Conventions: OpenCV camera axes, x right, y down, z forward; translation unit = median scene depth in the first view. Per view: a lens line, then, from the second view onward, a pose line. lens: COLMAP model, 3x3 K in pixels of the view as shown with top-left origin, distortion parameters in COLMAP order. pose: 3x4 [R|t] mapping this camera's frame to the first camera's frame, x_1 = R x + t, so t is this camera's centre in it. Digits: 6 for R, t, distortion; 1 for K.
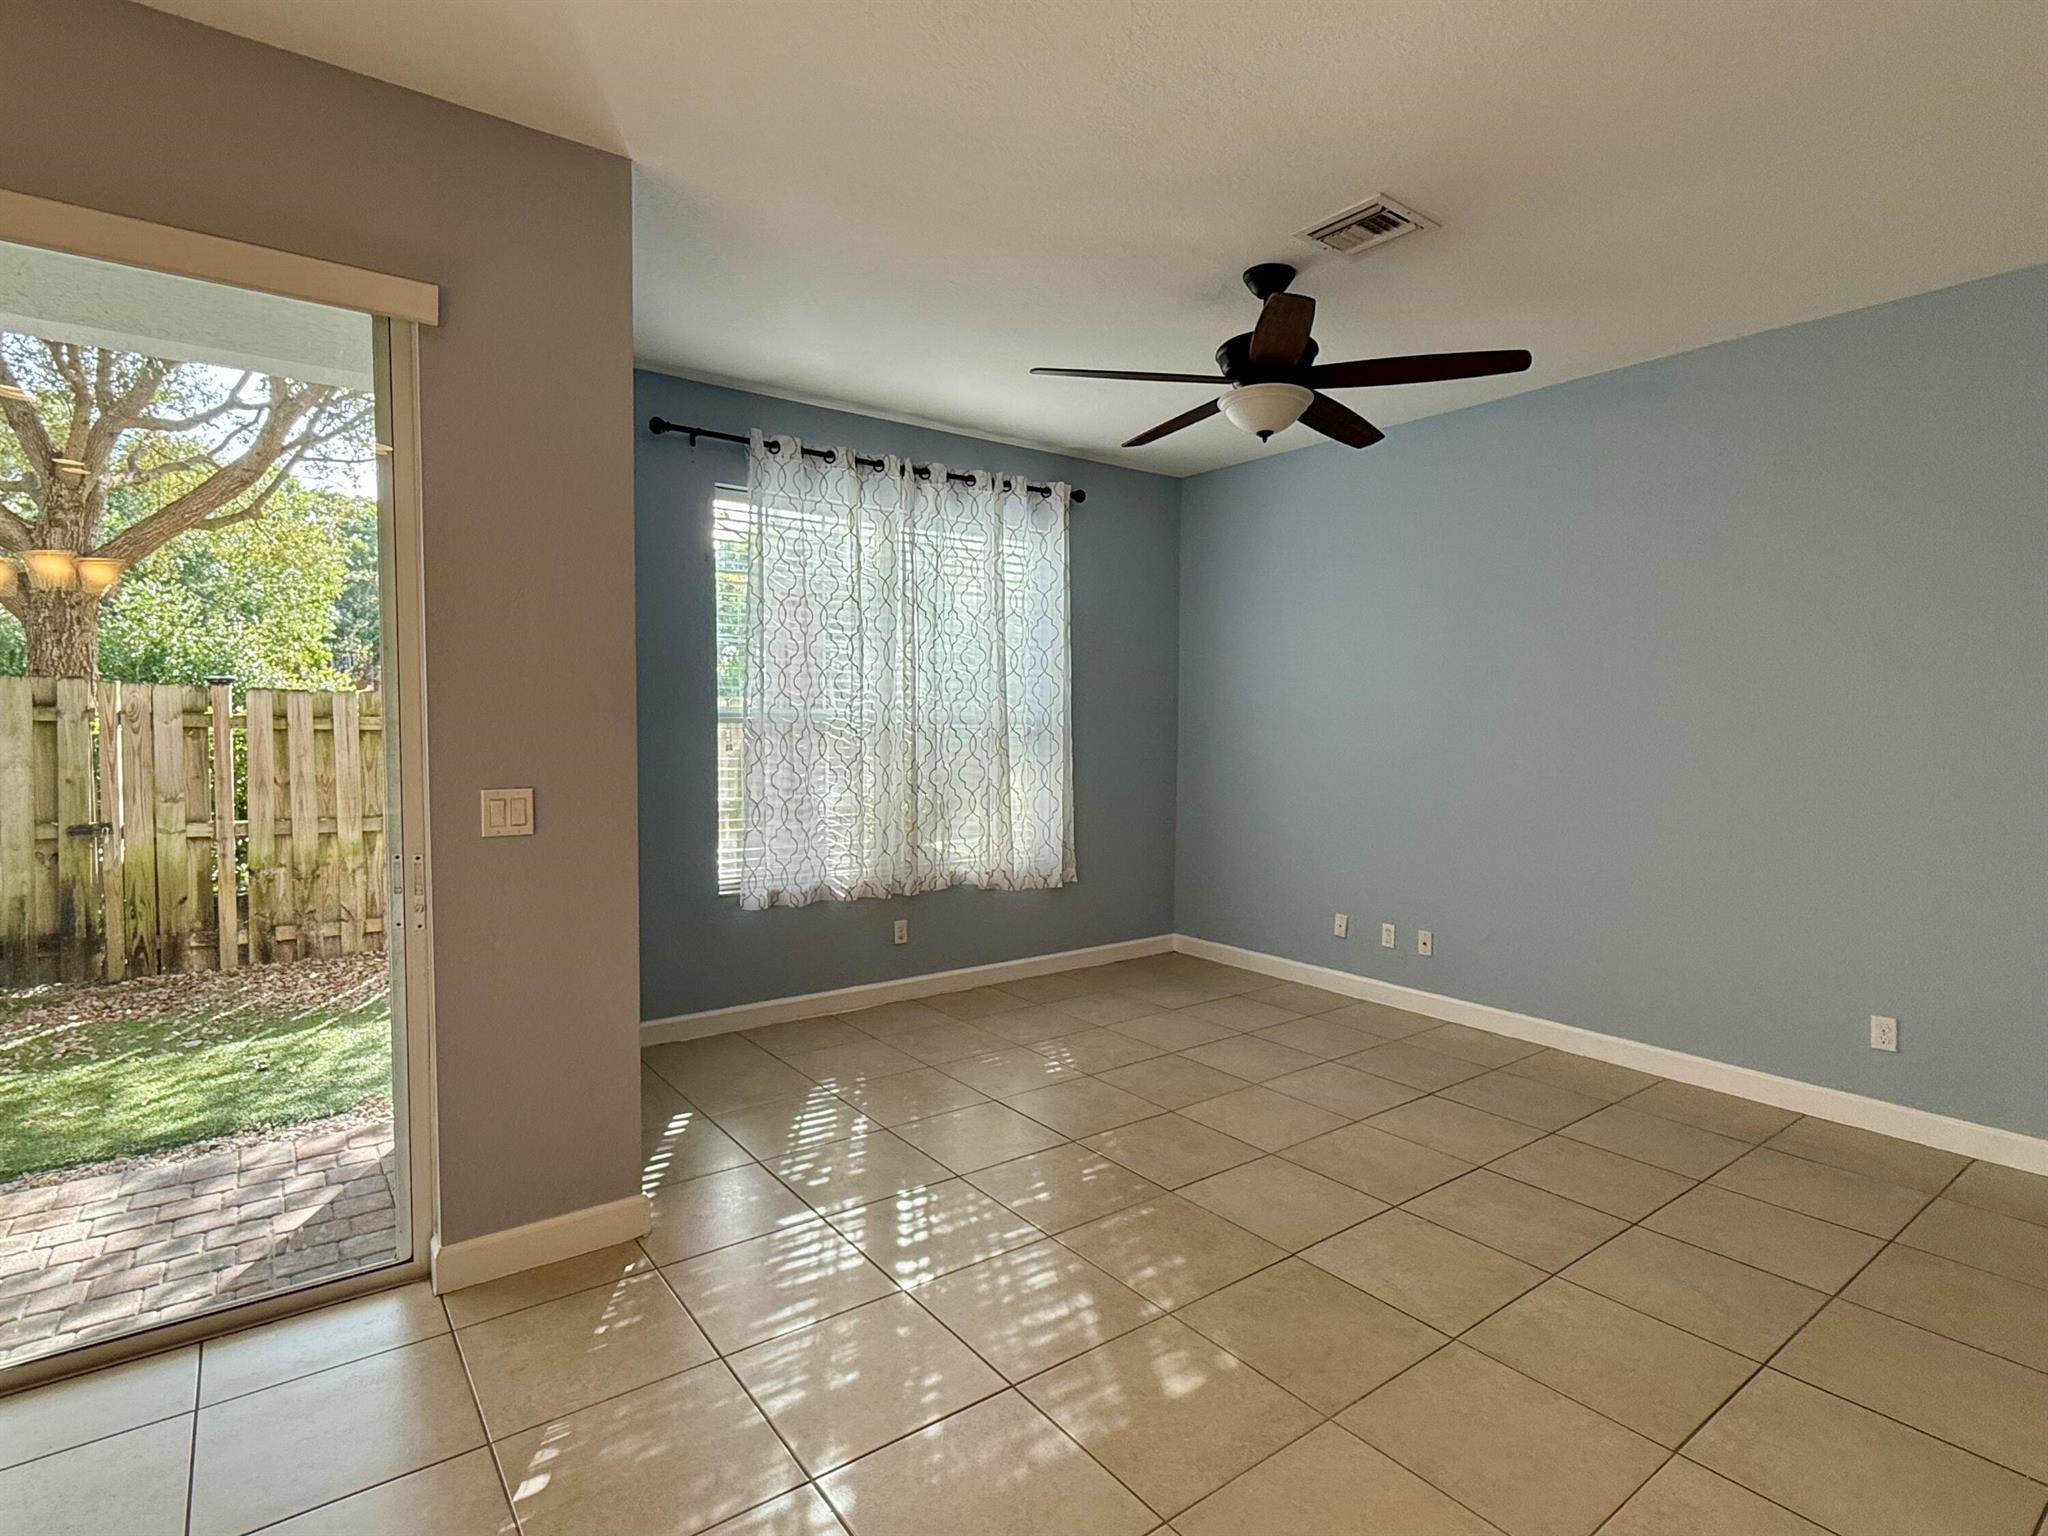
lens RADIAL K [[1037.1, 0, 1022.3], [0, 1037.1, 778.9], [0, 0, 1]] dist [0.002194, -0.000838]
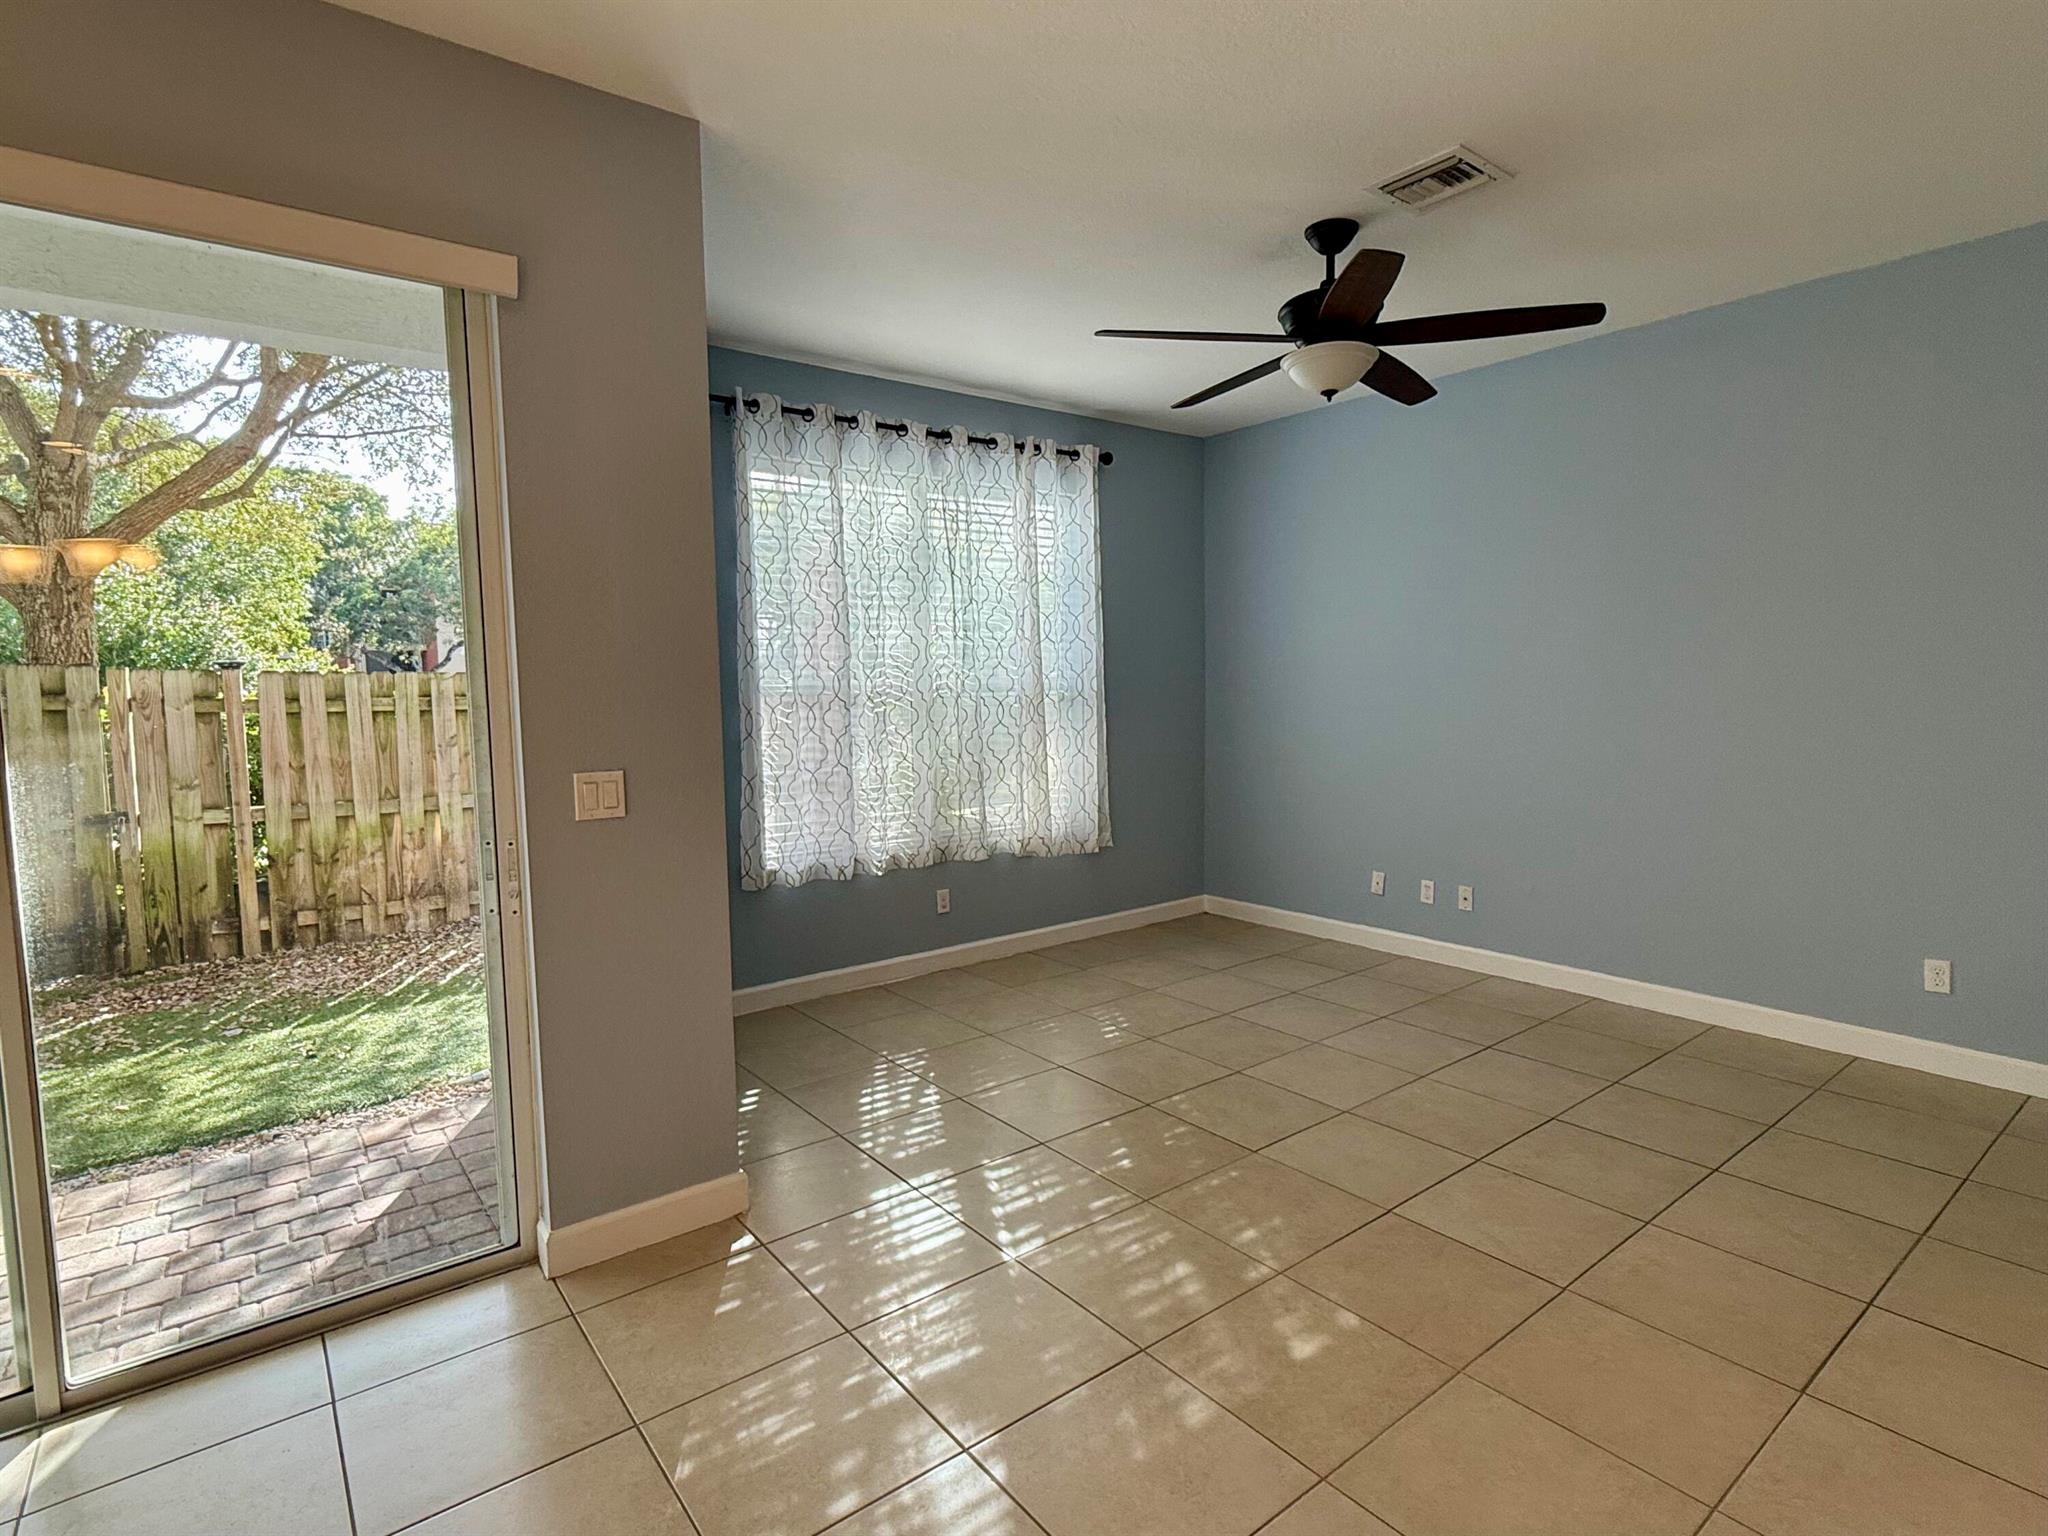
lens RADIAL K [[1035.0, 0, 1025.3], [0, 1035.0, 772.2], [0, 0, 1]] dist [0.000427, 0.000077]
pose [[0.999548, -0.024947, 0.016764, -0.053145], [0.024448, 0.999270, 0.029350, -0.004328], [-0.017484, -0.028927, 0.999429, 0.004227]]
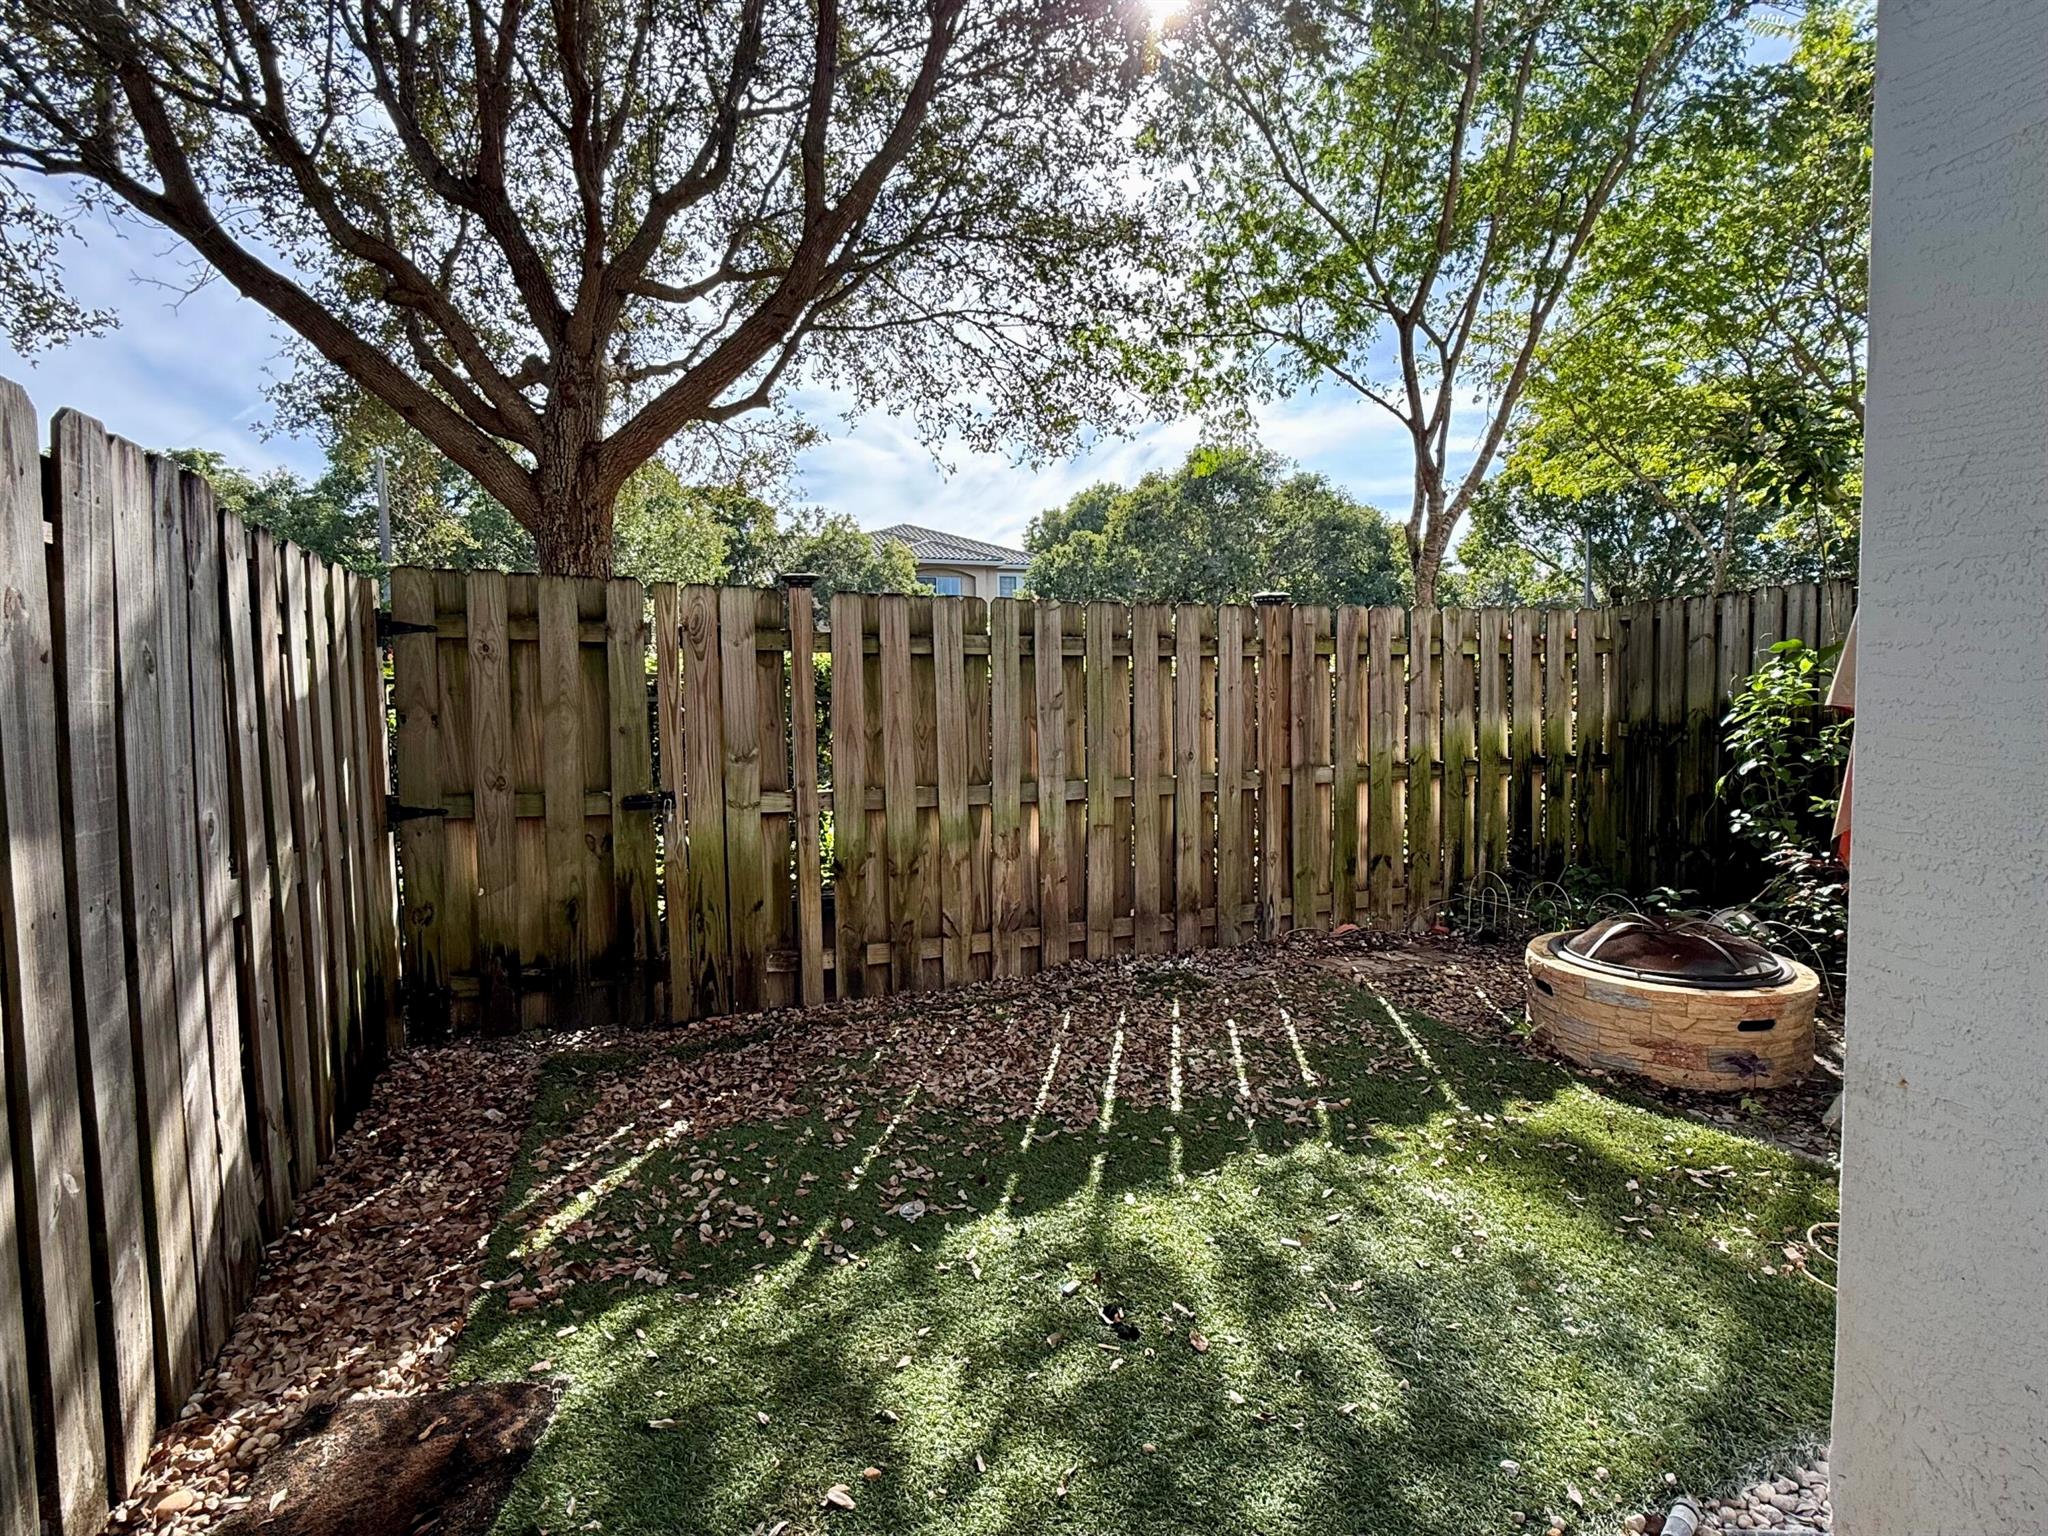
lens RADIAL K [[1037.1, 0, 1022.3], [0, 1037.1, 778.9], [0, 0, 1]] dist [0.002194, -0.000838]
pose [[0.962004, -0.004495, -0.273000, -0.624895], [0.011063, 0.999685, 0.022523, 0.027903], [0.272812, -0.024688, 0.961750, 0.540676]]
